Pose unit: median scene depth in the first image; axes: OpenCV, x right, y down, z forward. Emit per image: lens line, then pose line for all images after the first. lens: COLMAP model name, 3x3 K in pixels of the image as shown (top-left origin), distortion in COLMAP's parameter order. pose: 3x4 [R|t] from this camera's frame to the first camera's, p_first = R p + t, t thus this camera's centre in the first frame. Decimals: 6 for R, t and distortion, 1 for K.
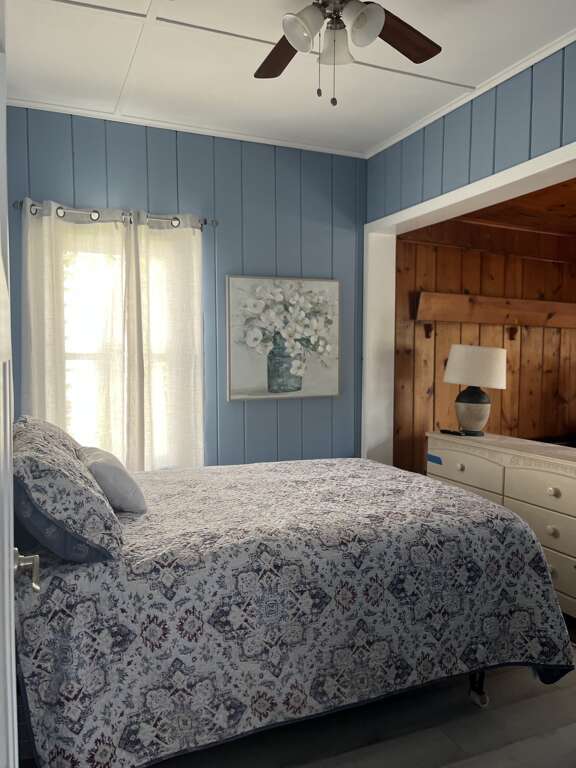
lens RADIAL K [[584.8, 0, 288.0], [0, 584.8, 384.0], [0, 0, 1]] dist [0.046993, -0.069080]
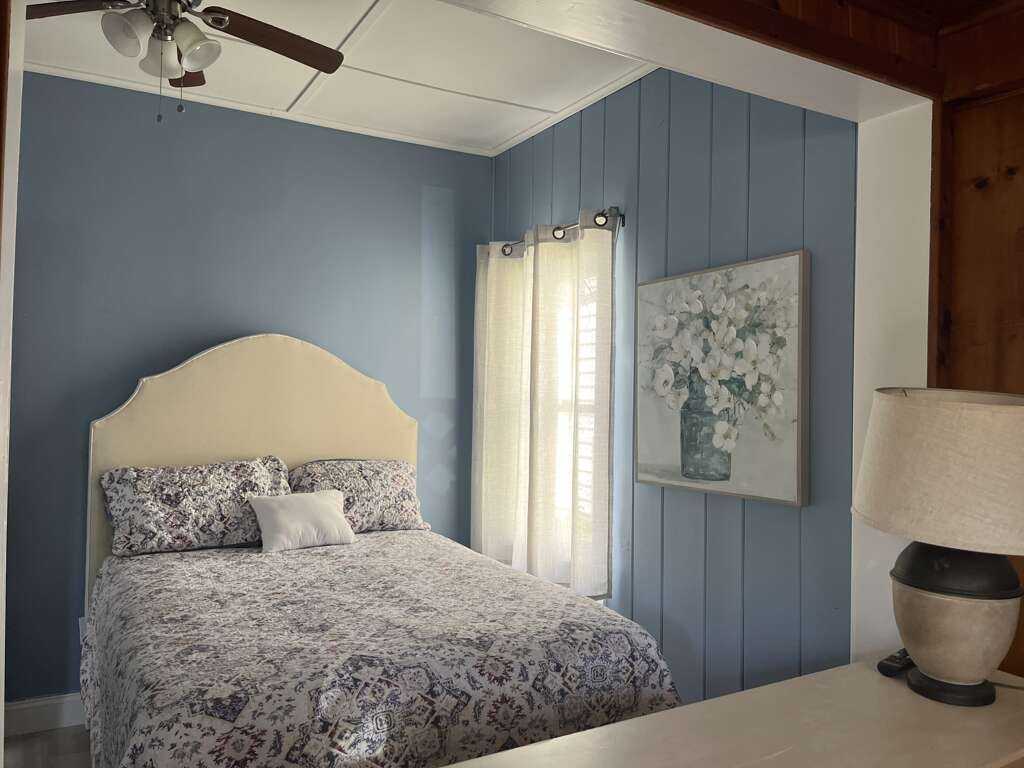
lens RADIAL K [[785.0, 0, 509.6], [0, 785.0, 387.3], [0, 0, 1]] dist [0.025333, -0.008183]
pose [[0.118631, -0.012162, -0.992864, 0.693513], [-0.069279, 0.997387, -0.020495, -0.043637], [0.990519, 0.071216, 0.117478, 0.734745]]
